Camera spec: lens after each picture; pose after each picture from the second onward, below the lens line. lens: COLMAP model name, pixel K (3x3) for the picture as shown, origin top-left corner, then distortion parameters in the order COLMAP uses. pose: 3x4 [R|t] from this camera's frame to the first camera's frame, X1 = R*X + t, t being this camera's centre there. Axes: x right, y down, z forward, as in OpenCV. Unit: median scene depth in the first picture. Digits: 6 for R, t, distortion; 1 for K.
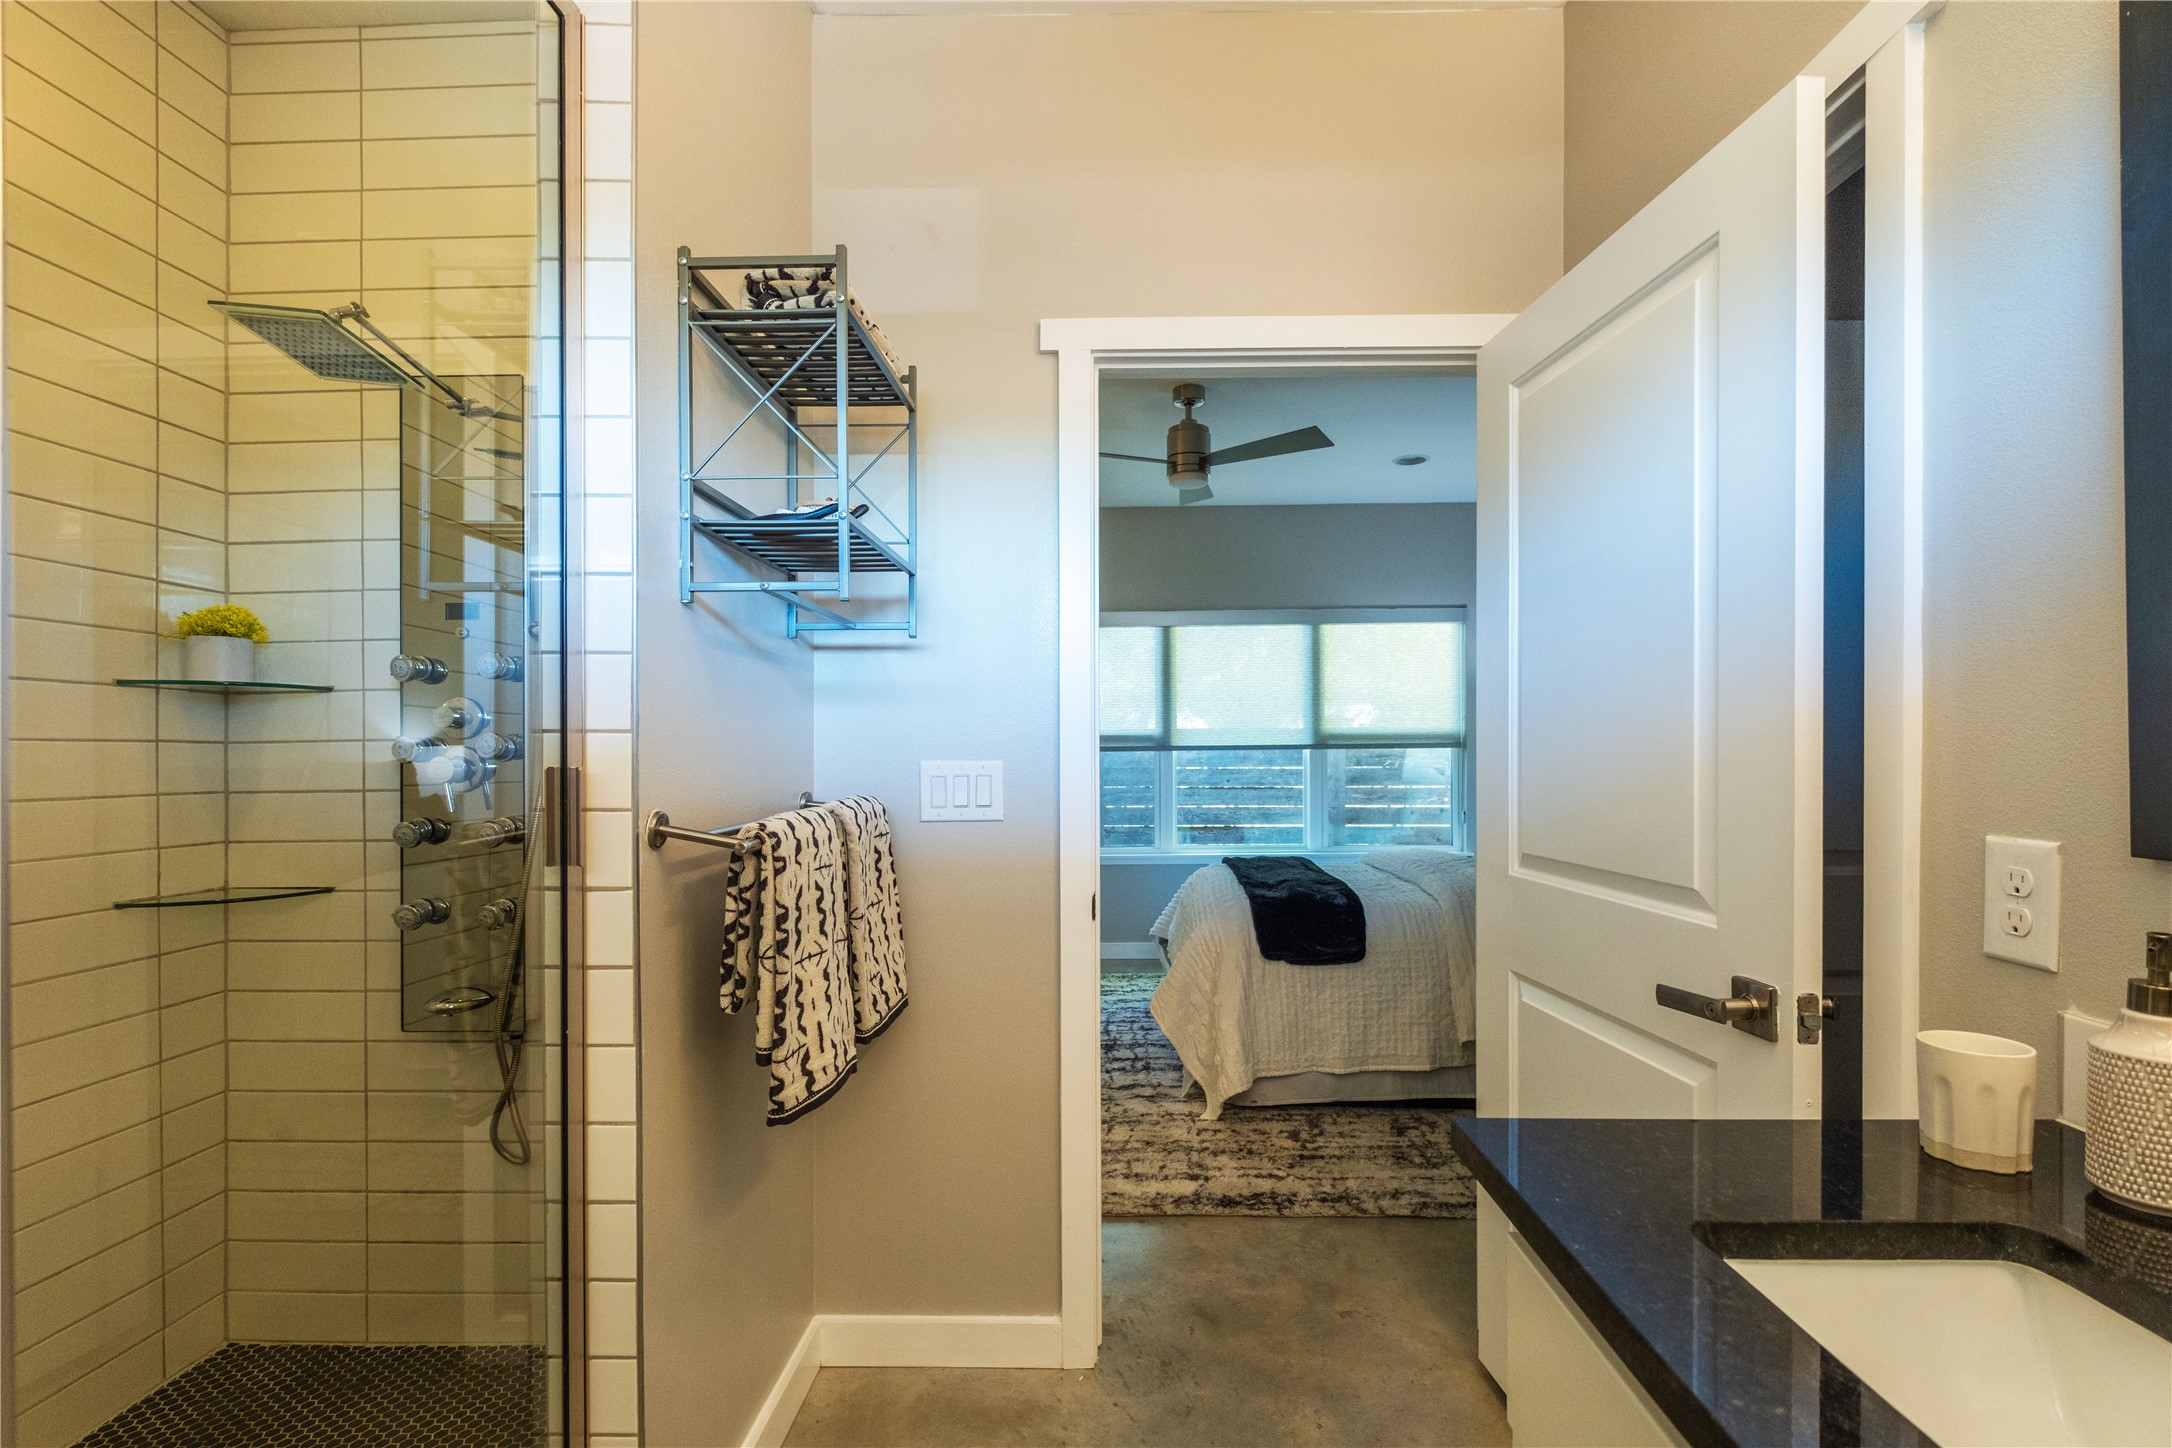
lens RADIAL K [[979.9, 0, 1077.1], [0, 979.9, 751.8], [0, 0, 1]] dist [0.002165, -0.002914]
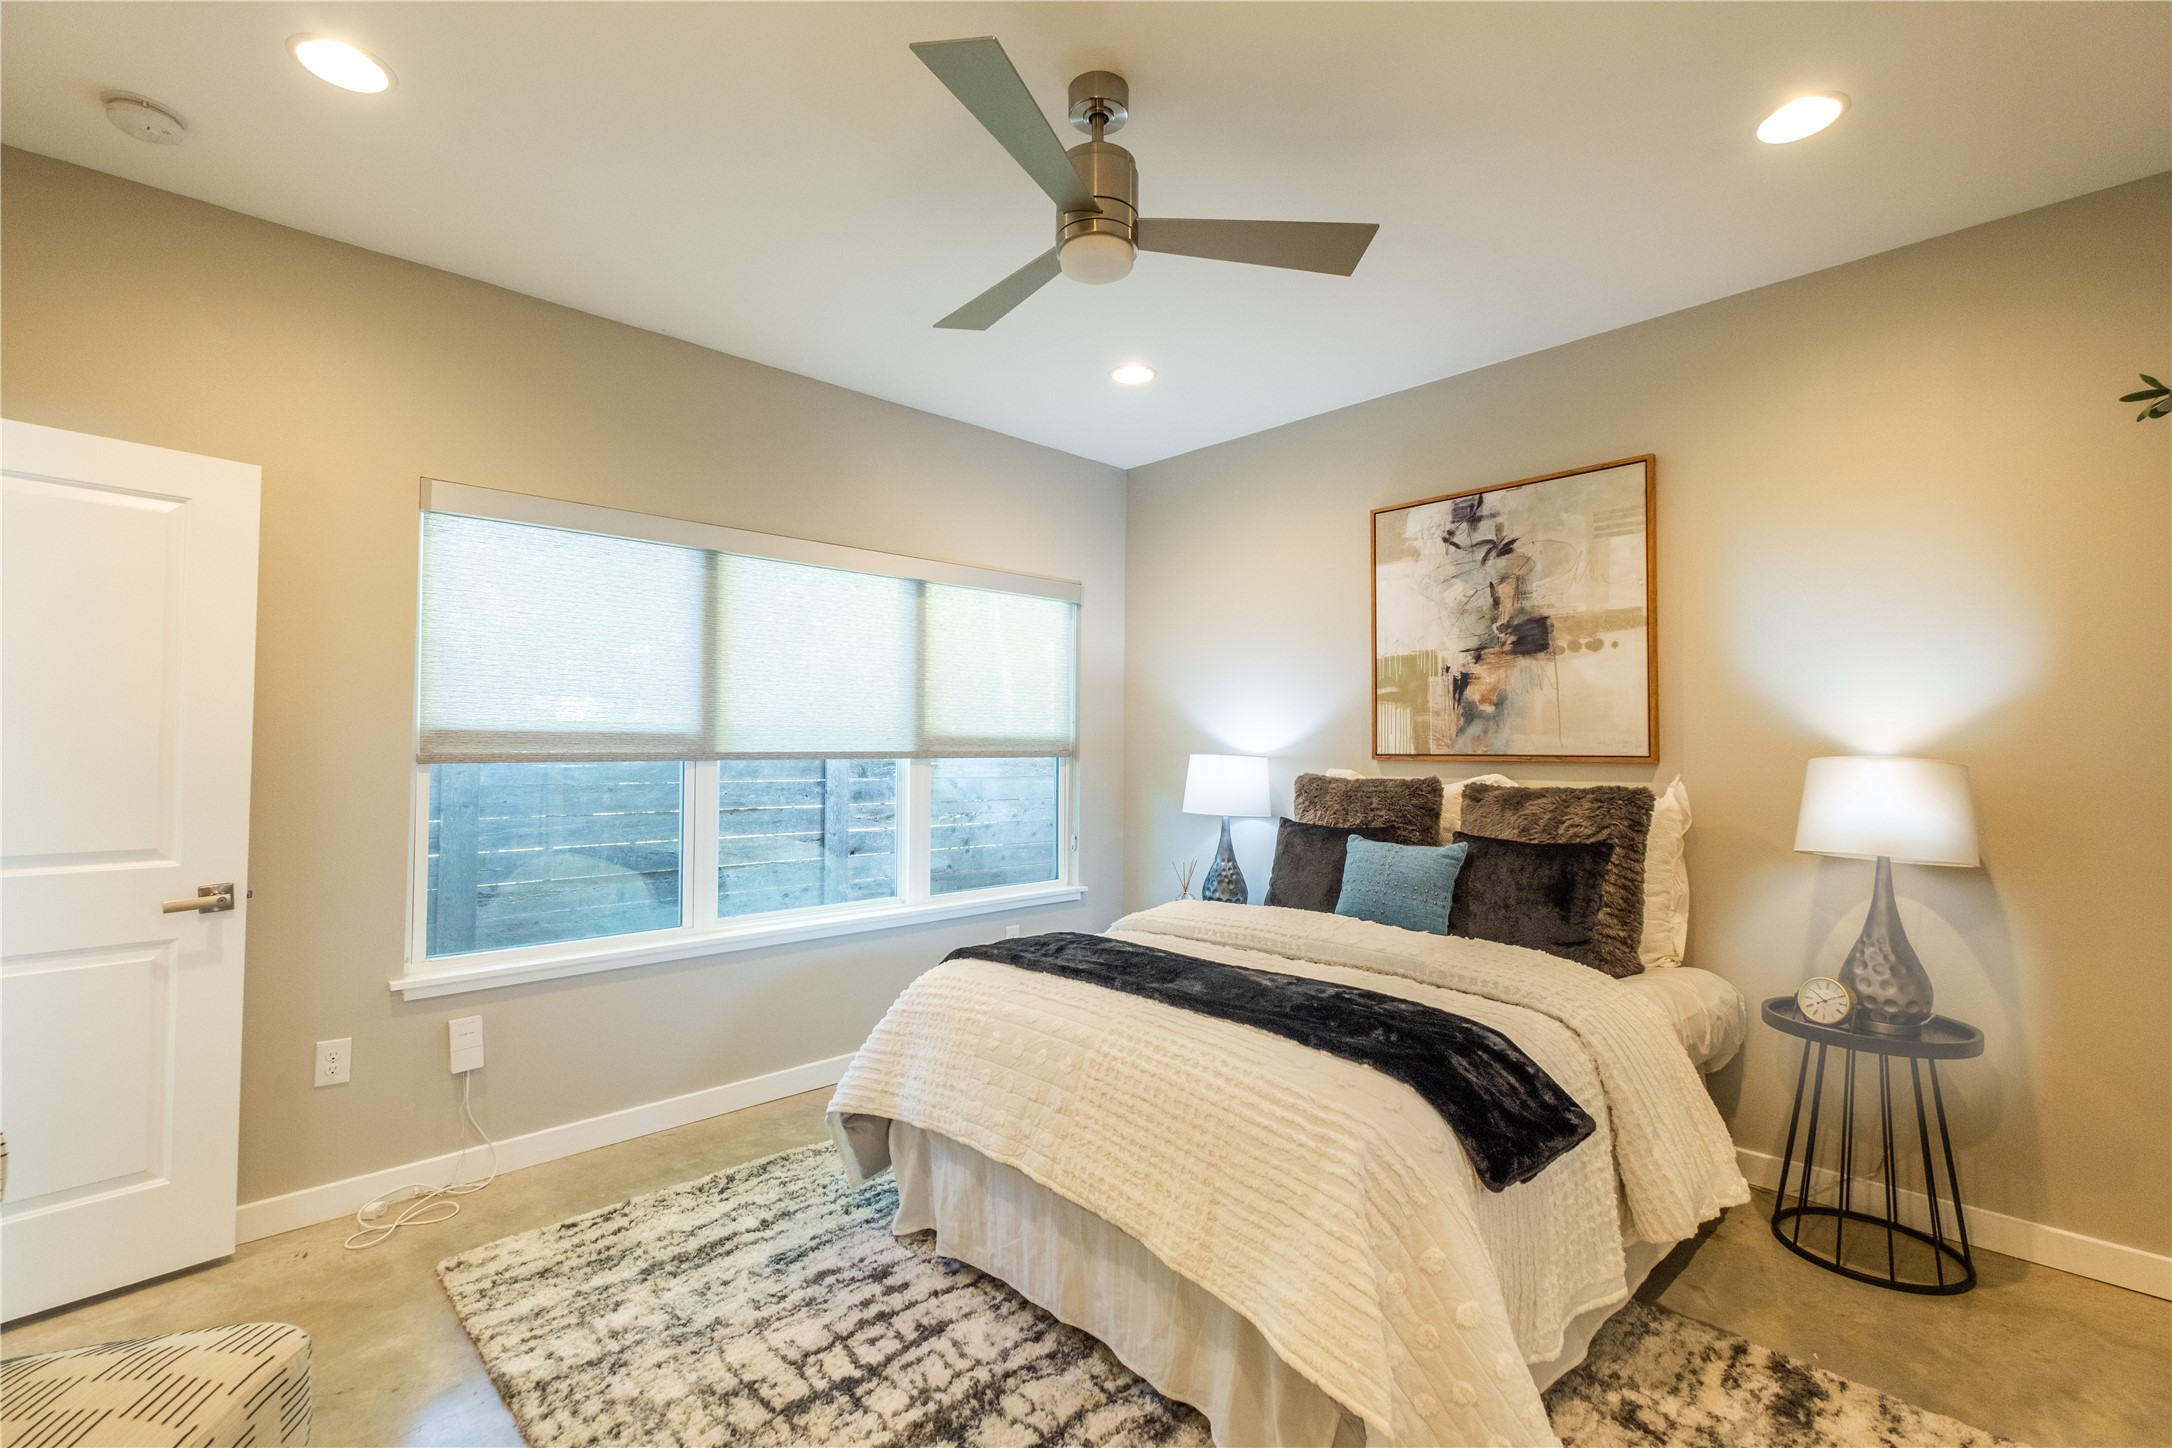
lens RADIAL K [[979.9, 0, 1100.6], [0, 979.9, 733.7], [0, 0, 1]] dist [0.002165, -0.002914]
pose [[0.698388, 0.016764, 0.715523, -0.337926], [-0.005071, 0.999816, -0.018475, -0.016626], [-0.715702, 0.009274, 0.698344, 0.853589]]
